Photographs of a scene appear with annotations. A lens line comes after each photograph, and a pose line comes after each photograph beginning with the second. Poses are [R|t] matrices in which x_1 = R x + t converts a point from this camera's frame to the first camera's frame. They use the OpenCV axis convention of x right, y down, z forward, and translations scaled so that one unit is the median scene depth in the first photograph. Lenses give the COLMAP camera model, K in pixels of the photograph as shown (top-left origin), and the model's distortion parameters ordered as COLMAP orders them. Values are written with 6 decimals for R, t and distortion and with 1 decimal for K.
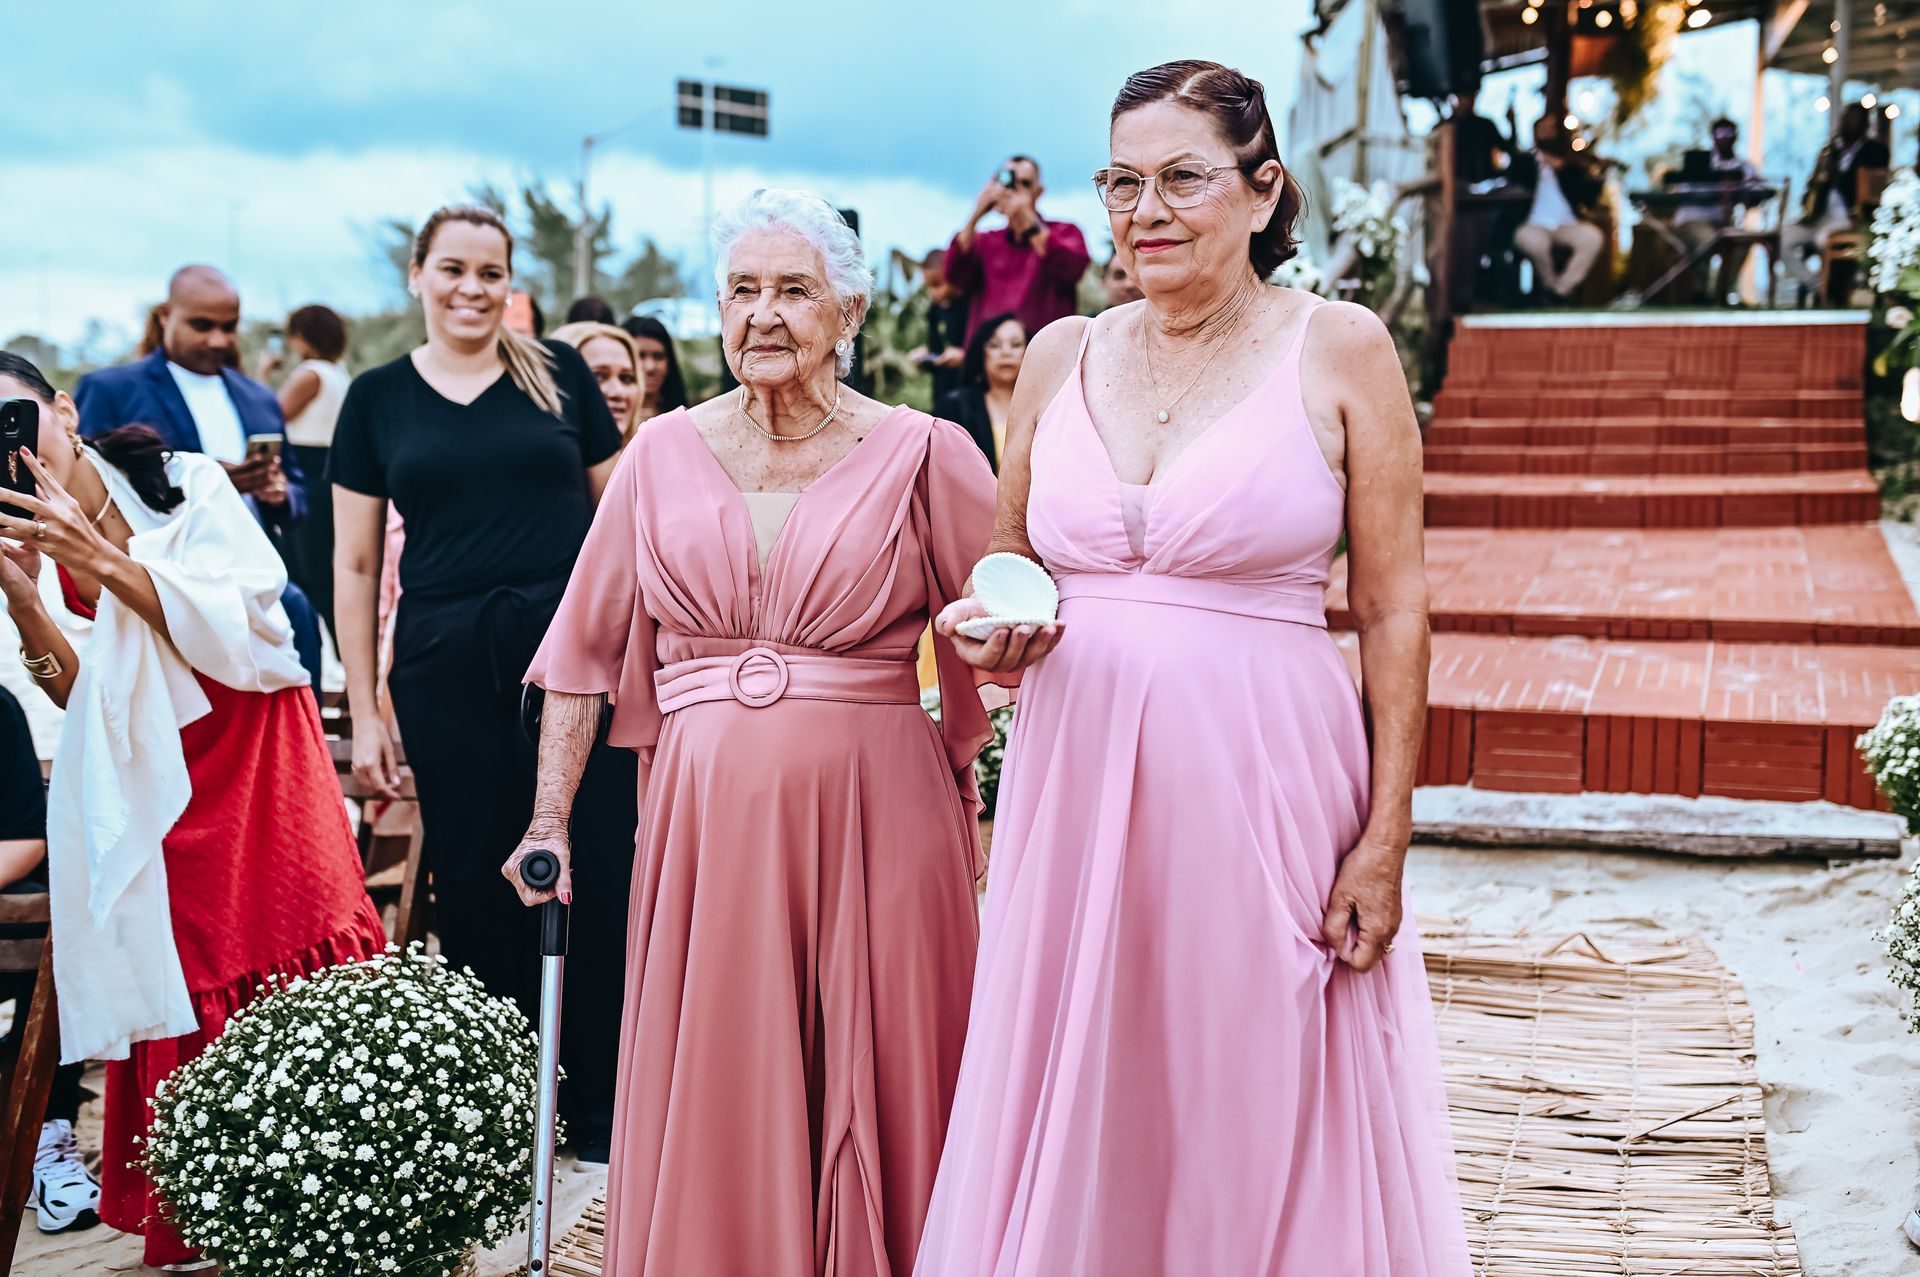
lens RADIAL K [[1807.7, 0, 991.2], [0, 1807.7, 640.9], [0, 0, 1]] dist [-0.048458, 0.067490]
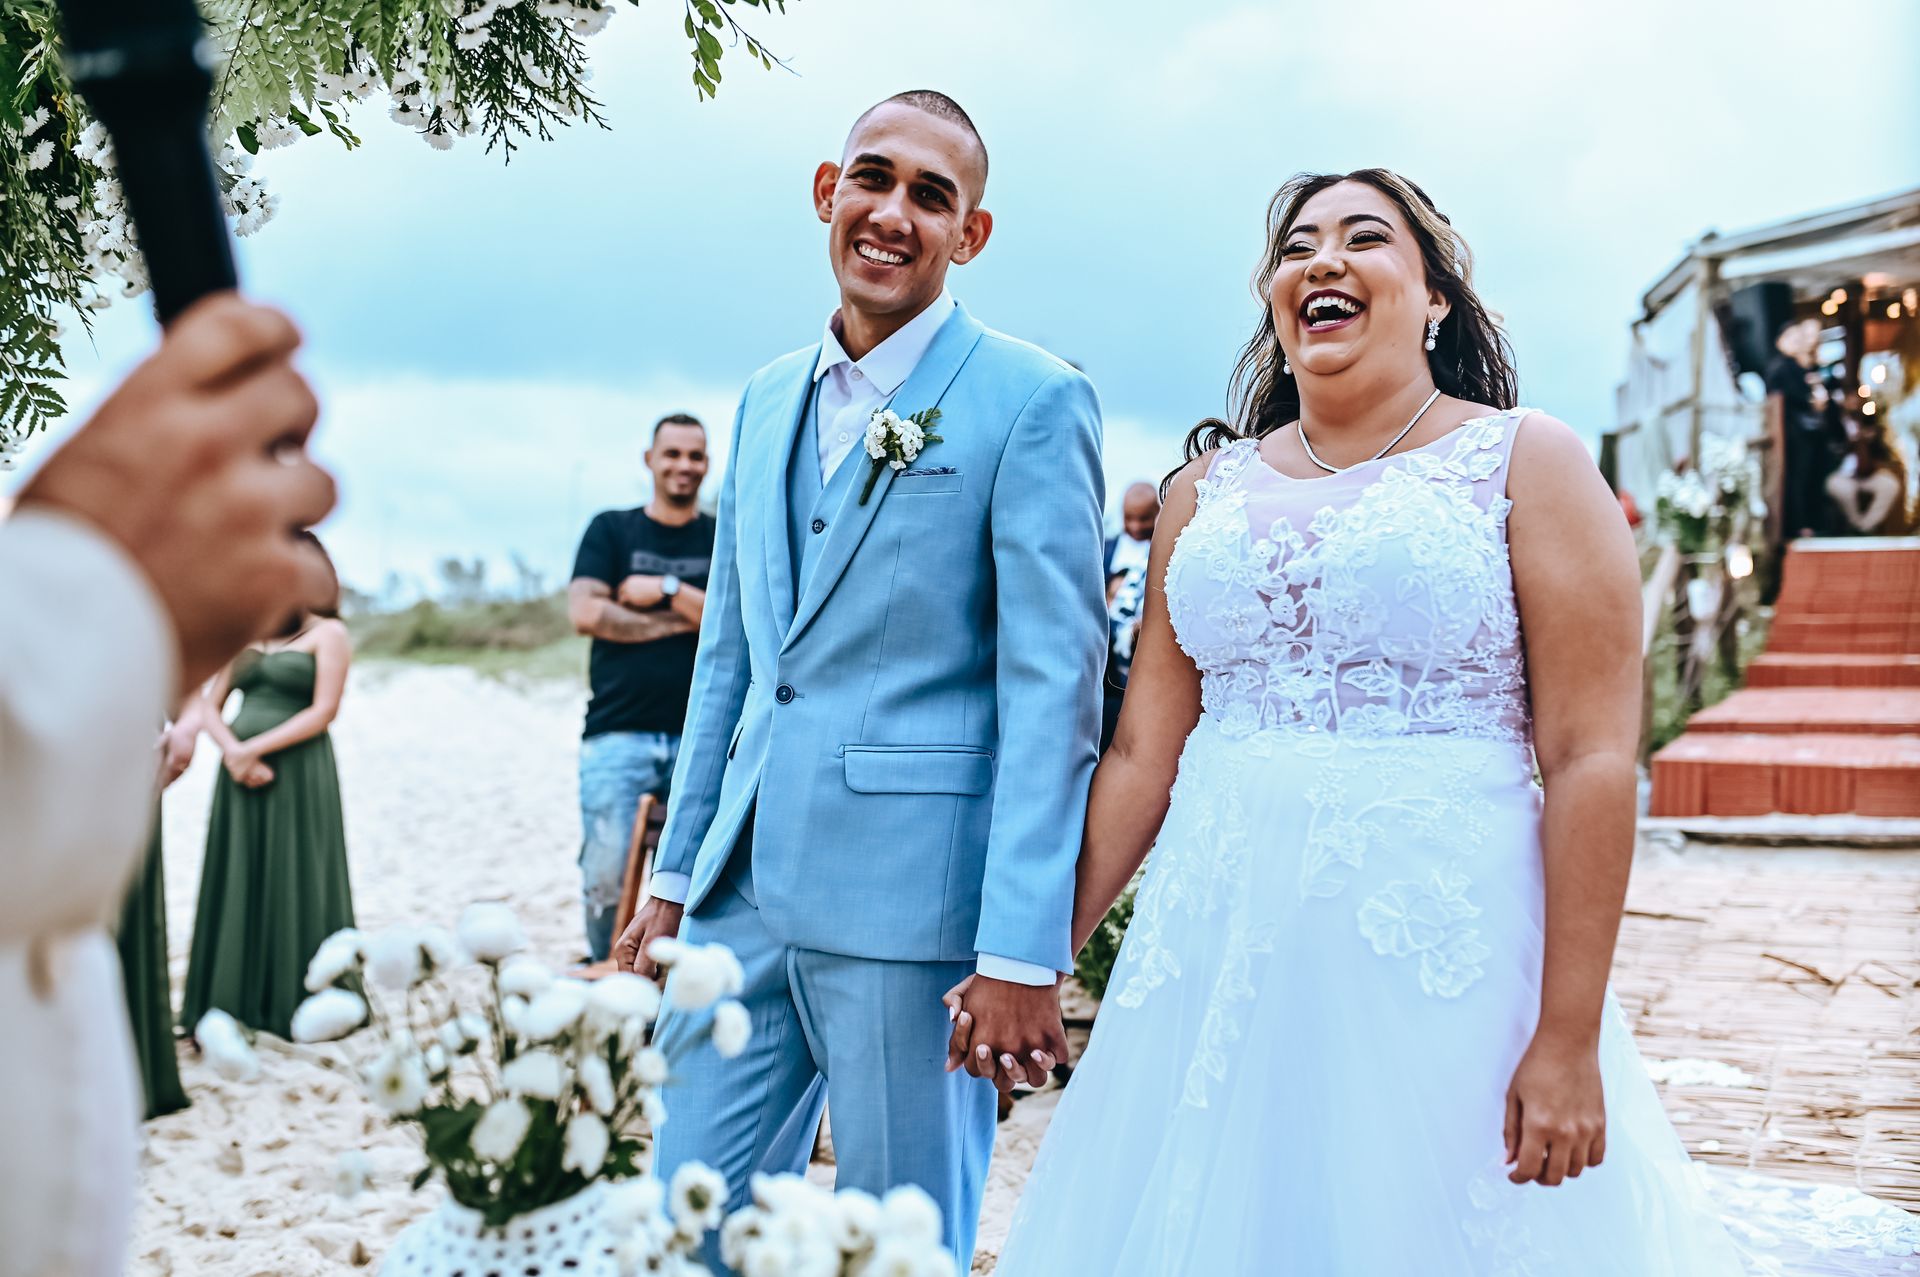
lens RADIAL K [[1807.7, 0, 991.2], [0, 1807.7, 640.9], [0, 0, 1]] dist [-0.048458, 0.067490]
pose [[0.990625, 0.011397, -0.136132, -0.115532], [-0.030783, 0.989508, -0.141164, 0.078543], [0.133095, 0.144031, 0.980582, -0.285139]]
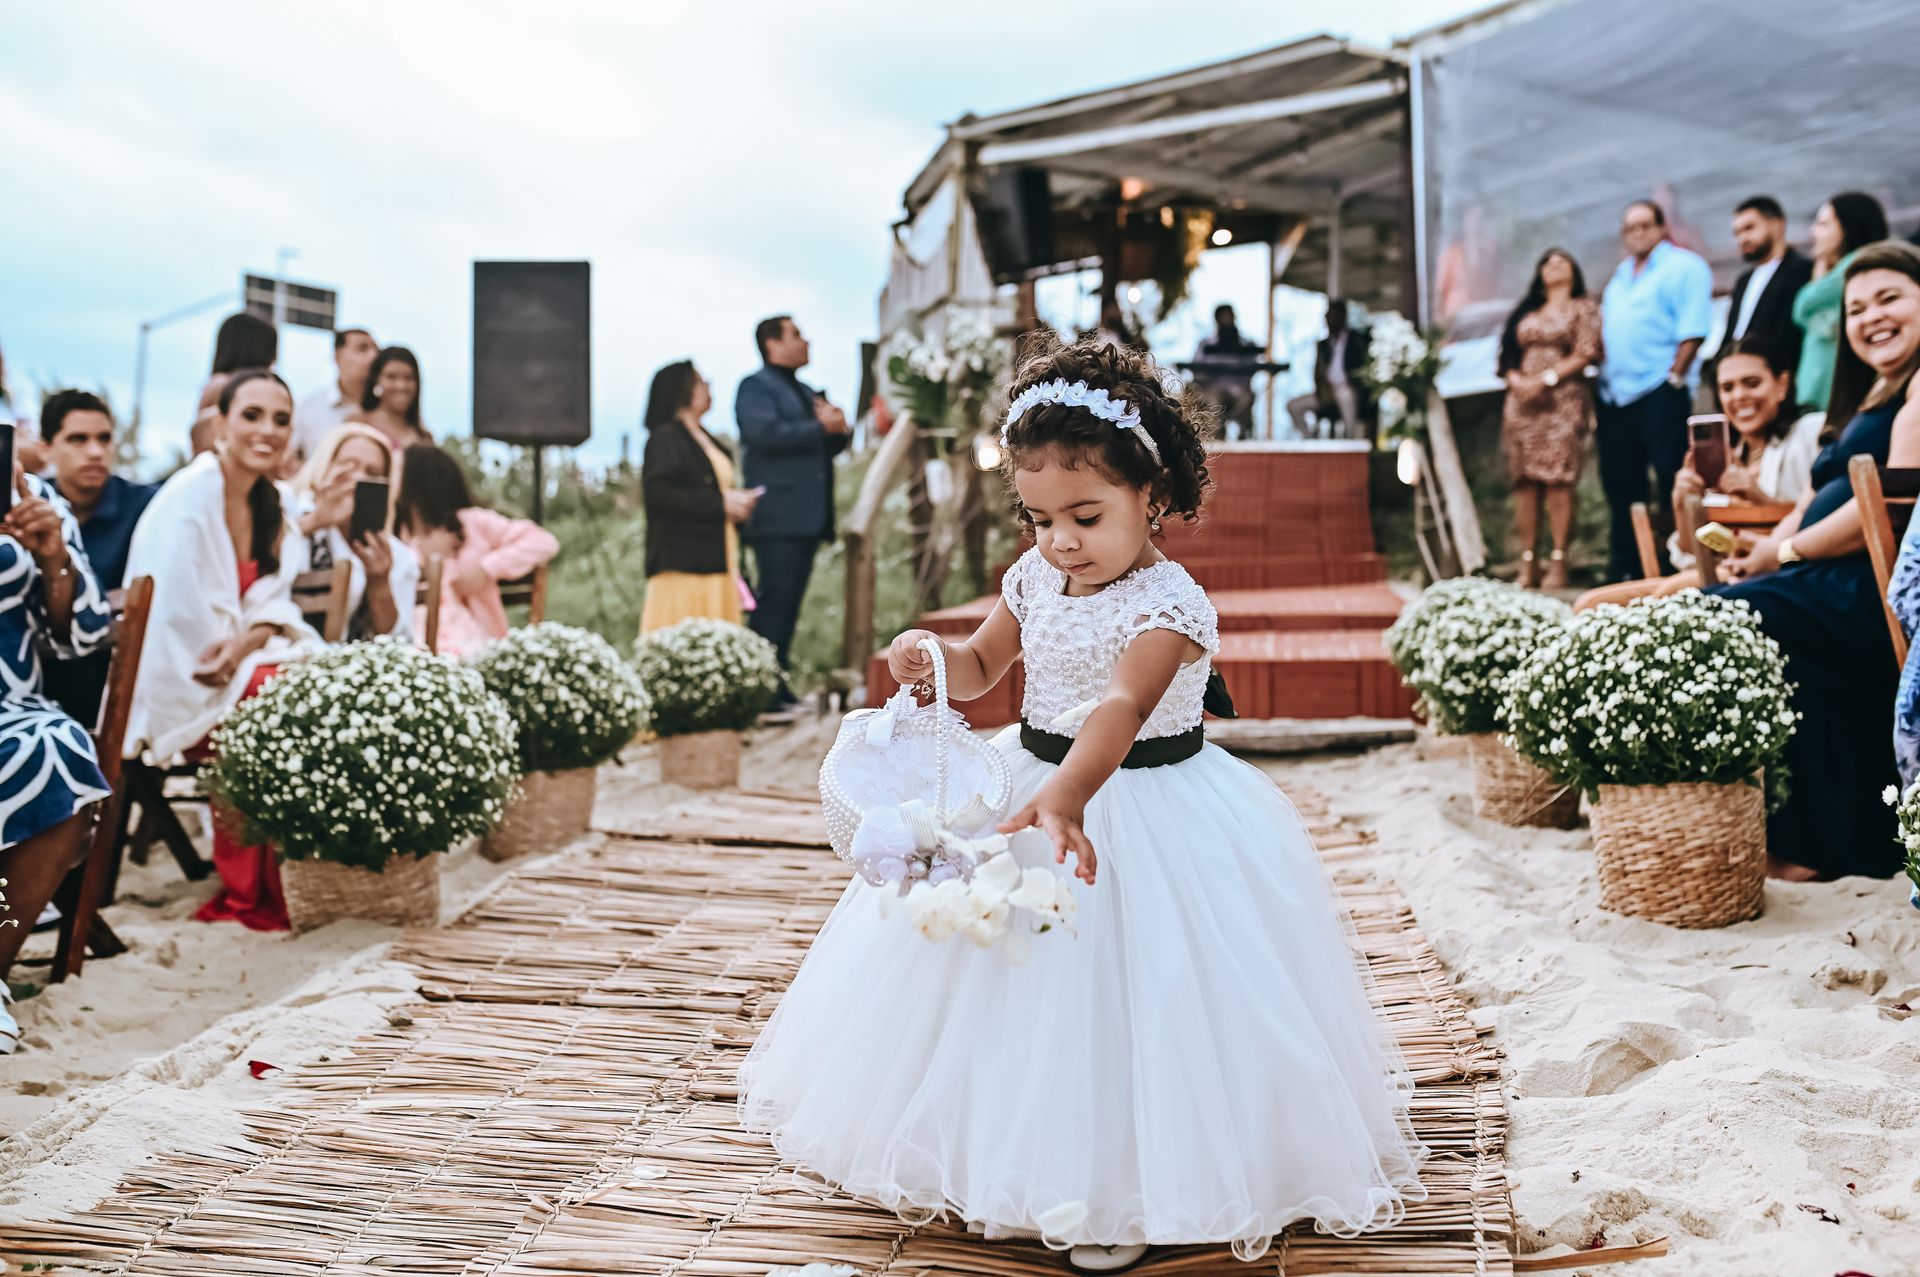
lens RADIAL K [[1807.7, 0, 991.2], [0, 1807.7, 640.9], [0, 0, 1]] dist [-0.048458, 0.067490]
pose [[0.970415, 0.003047, 0.241424, -0.050294], [0.027404, 0.992069, -0.122672, 0.080133], [-0.239883, 0.125658, 0.962635, -0.091271]]
